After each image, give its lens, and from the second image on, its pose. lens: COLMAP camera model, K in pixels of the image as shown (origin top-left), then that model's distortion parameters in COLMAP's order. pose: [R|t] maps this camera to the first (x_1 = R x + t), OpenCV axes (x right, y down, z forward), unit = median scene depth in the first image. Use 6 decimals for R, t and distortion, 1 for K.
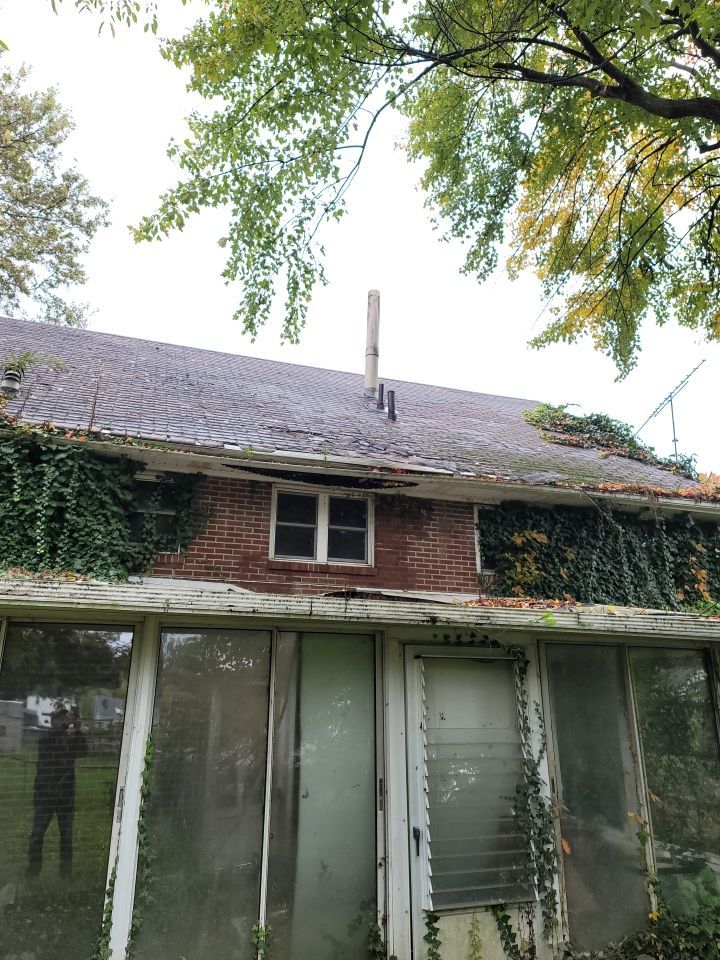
lens RADIAL K [[744.5, 0, 423.3], [0, 744.5, 452.0], [0, 0, 1]] dist [0.056795, -0.003213]
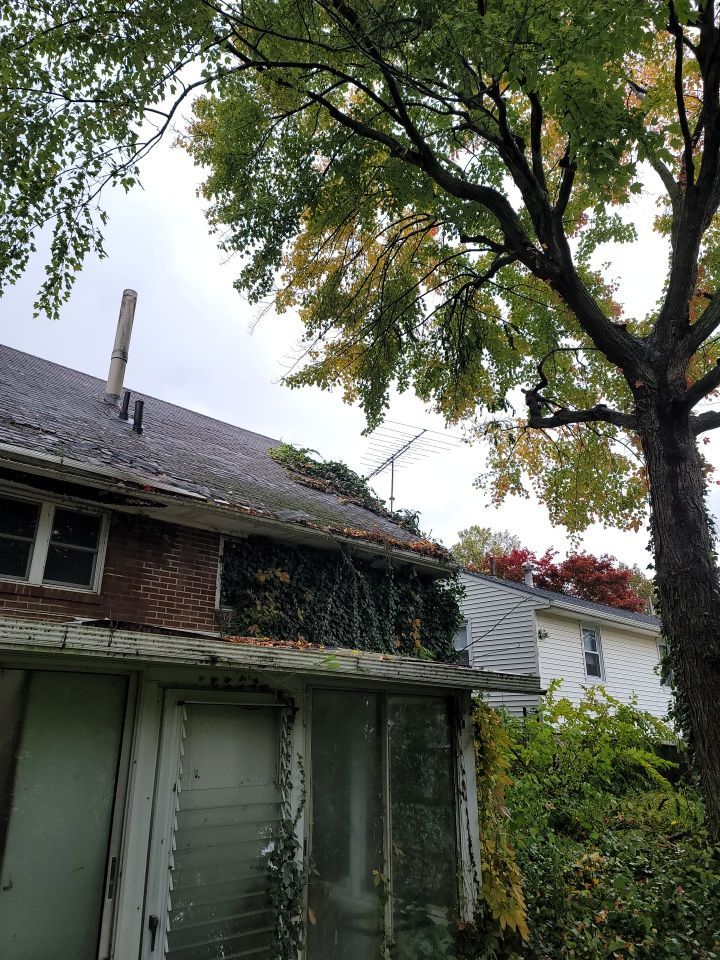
lens RADIAL K [[673.2, 0, 360.0], [0, 673.2, 480.0], [0, 0, 1]] dist [0.070680, -0.038004]
pose [[0.916788, 0.139410, 0.374253, -0.104366], [-0.124951, 0.990176, -0.062755, 0.034783], [-0.379325, 0.010770, 0.925201, 0.153577]]
